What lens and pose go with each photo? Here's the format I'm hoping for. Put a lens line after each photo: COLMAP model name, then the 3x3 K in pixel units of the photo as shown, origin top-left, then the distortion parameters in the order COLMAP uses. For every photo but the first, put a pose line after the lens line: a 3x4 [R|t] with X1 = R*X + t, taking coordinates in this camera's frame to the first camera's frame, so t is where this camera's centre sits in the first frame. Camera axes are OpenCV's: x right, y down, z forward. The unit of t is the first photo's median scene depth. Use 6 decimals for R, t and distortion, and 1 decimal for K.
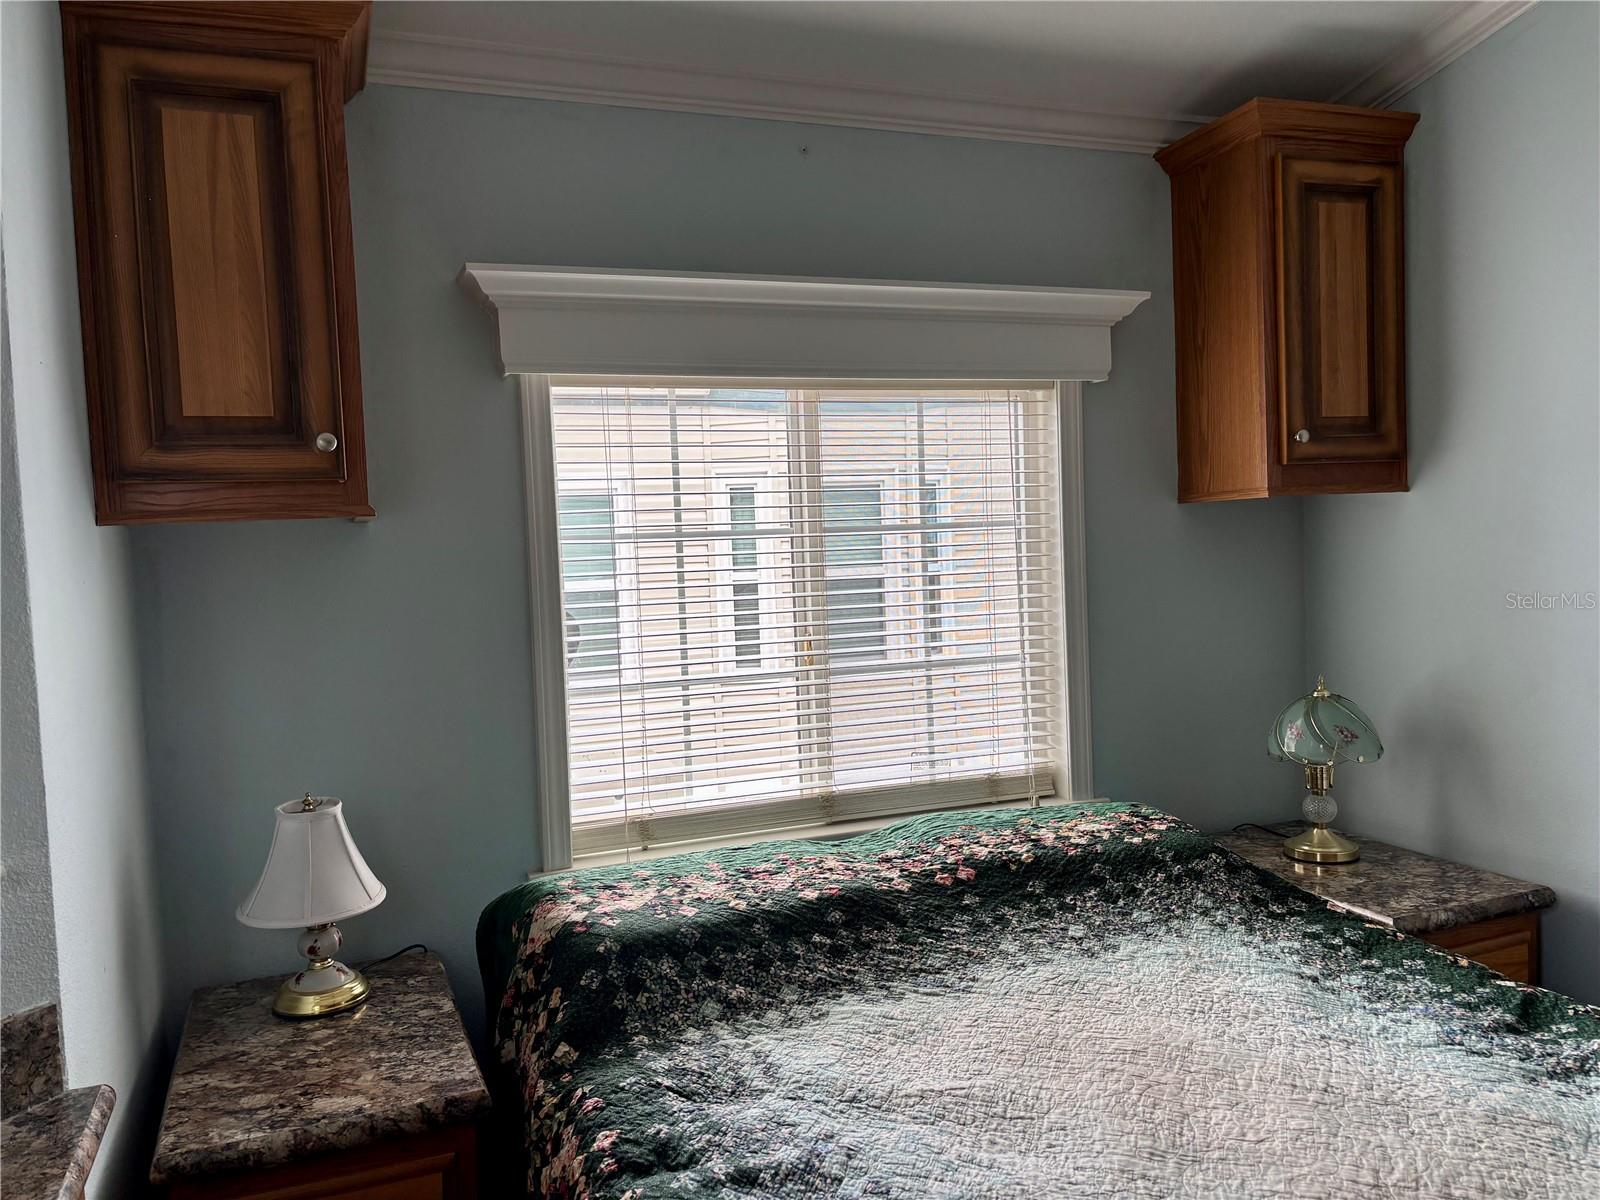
lens RADIAL K [[1204.0, 0, 801.9], [0, 1204.0, 598.2], [0, 0, 1]] dist [0.046962, -0.044638]
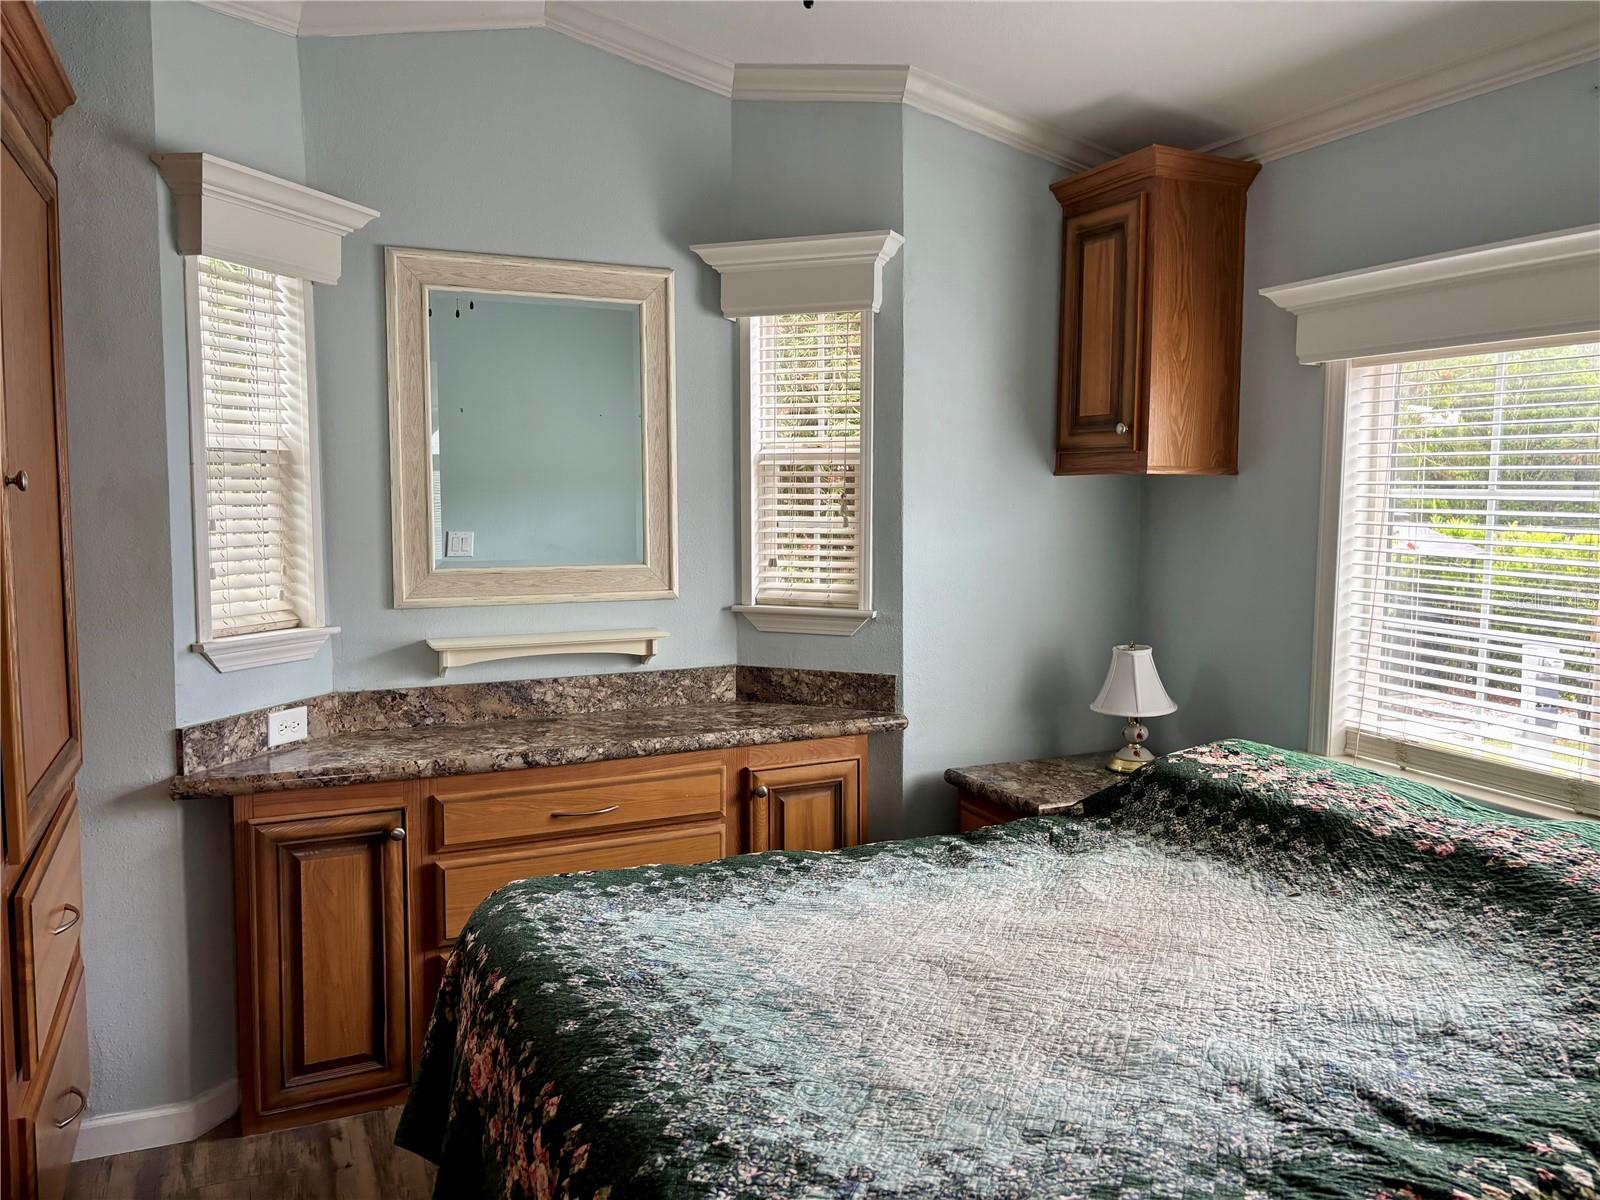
lens RADIAL K [[1204.0, 0, 807.0], [0, 1204.0, 587.1], [0, 0, 1]] dist [0.046962, -0.044638]
pose [[0.064285, 0.124070, -0.990189, 1.132952], [-0.058818, 0.990987, 0.120351, -0.079464], [0.996197, 0.050504, 0.071003, 0.421002]]
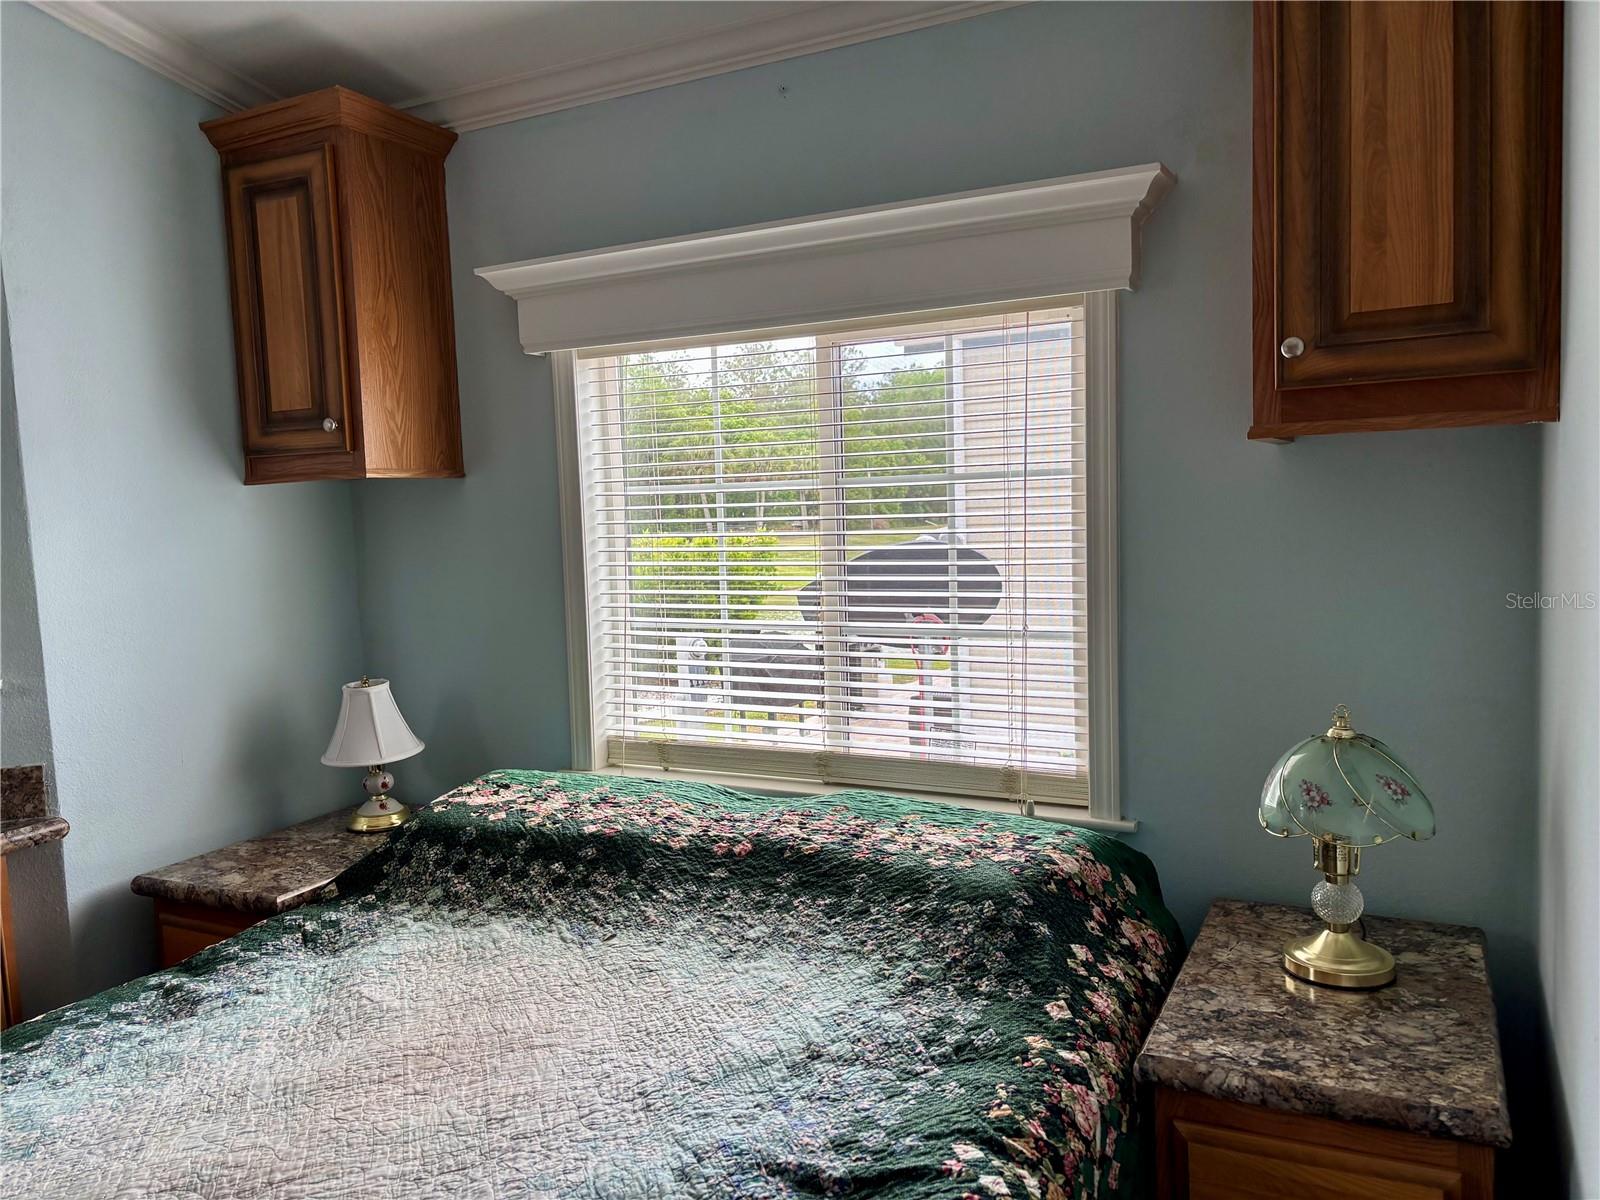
lens RADIAL K [[1204.0, 0, 792.6], [0, 1204.0, 592.3], [0, 0, 1]] dist [0.046962, -0.044638]
pose [[0.664123, 0.074594, -0.743893, 0.914616], [-0.026394, 0.996729, 0.076383, -0.052261], [0.747157, -0.031094, 0.663920, 0.424923]]
